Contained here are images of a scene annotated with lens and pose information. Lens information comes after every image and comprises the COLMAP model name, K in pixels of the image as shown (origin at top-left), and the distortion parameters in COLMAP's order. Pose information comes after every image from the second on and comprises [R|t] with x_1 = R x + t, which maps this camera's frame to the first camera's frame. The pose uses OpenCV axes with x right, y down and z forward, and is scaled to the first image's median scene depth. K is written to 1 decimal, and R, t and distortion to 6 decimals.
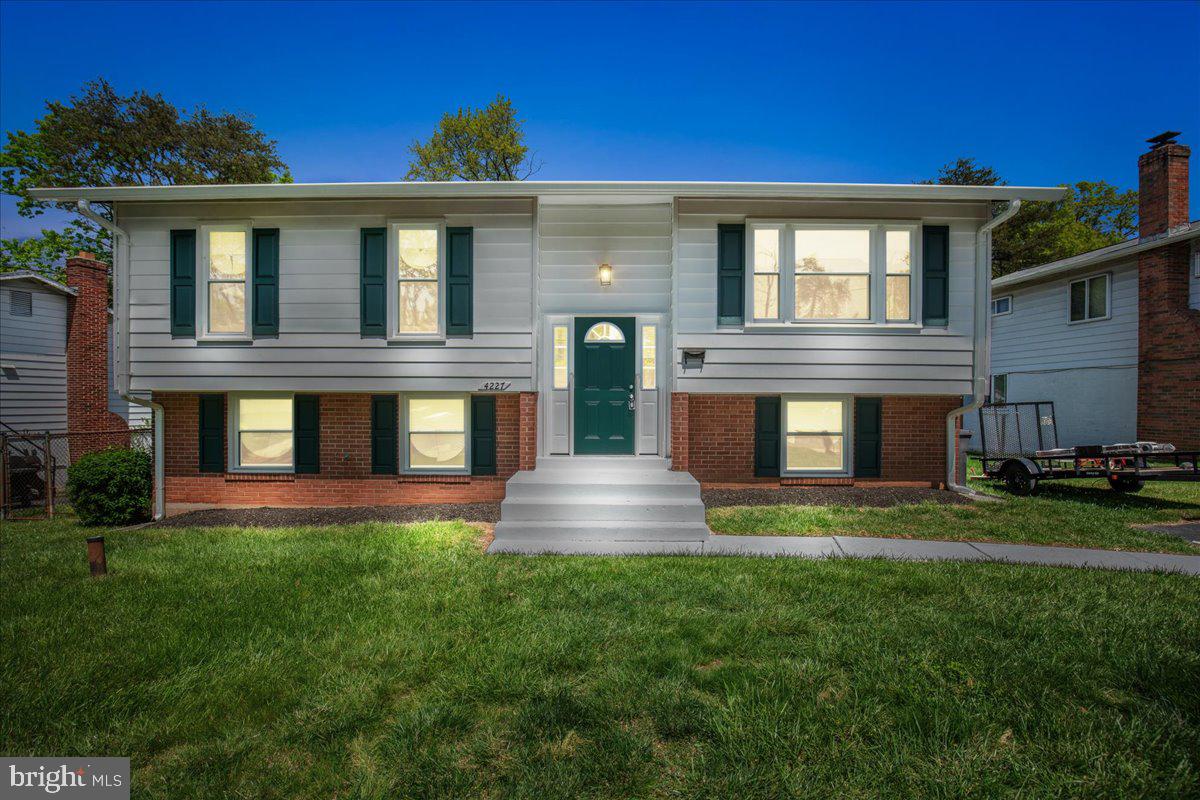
lens RADIAL K [[549.0, 0, 600.0], [0, 549.0, 400.0], [0, 0, 1]] dist [-0.030052, 0.000419]
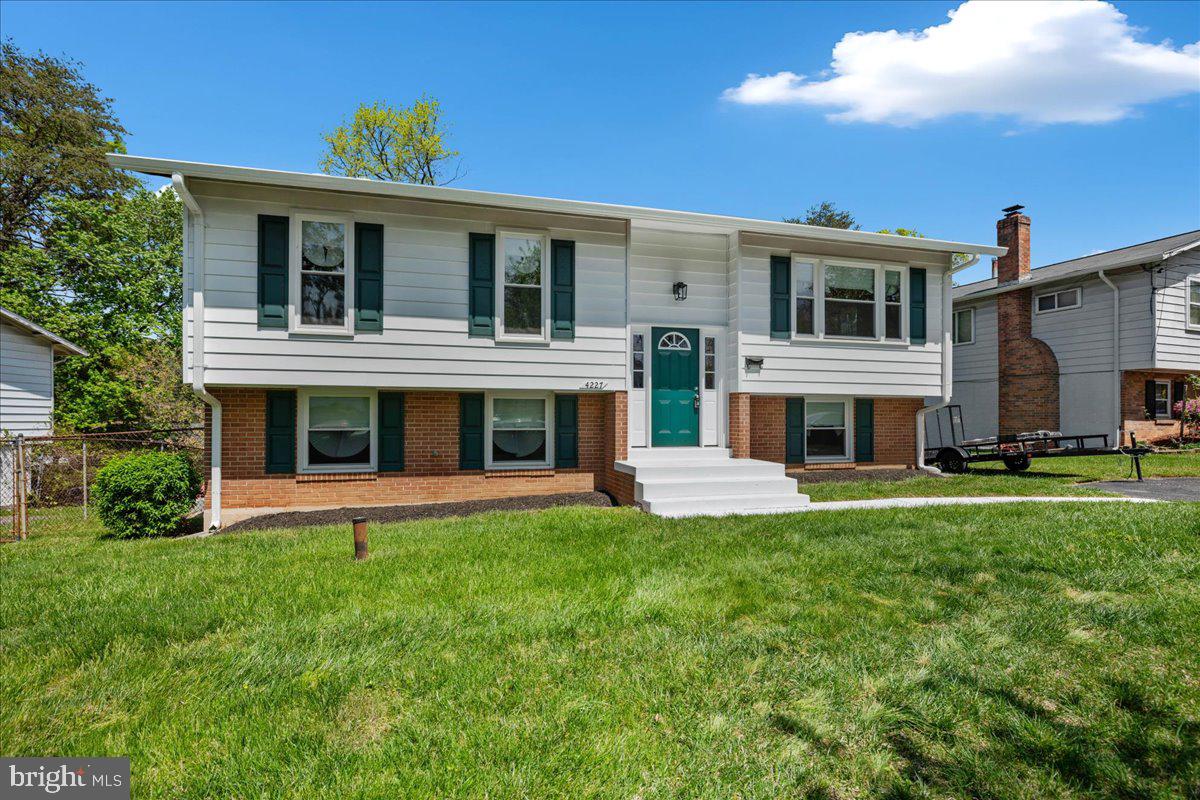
lens RADIAL K [[564.7, 0, 600.0], [0, 564.7, 400.0], [0, 0, 1]] dist [-0.010478, -0.000486]
pose [[0.962302, 0.006817, 0.271897, -0.454287], [0.000217, 0.999666, -0.025832, 0.031505], [-0.271982, 0.024917, 0.961980, -0.095989]]
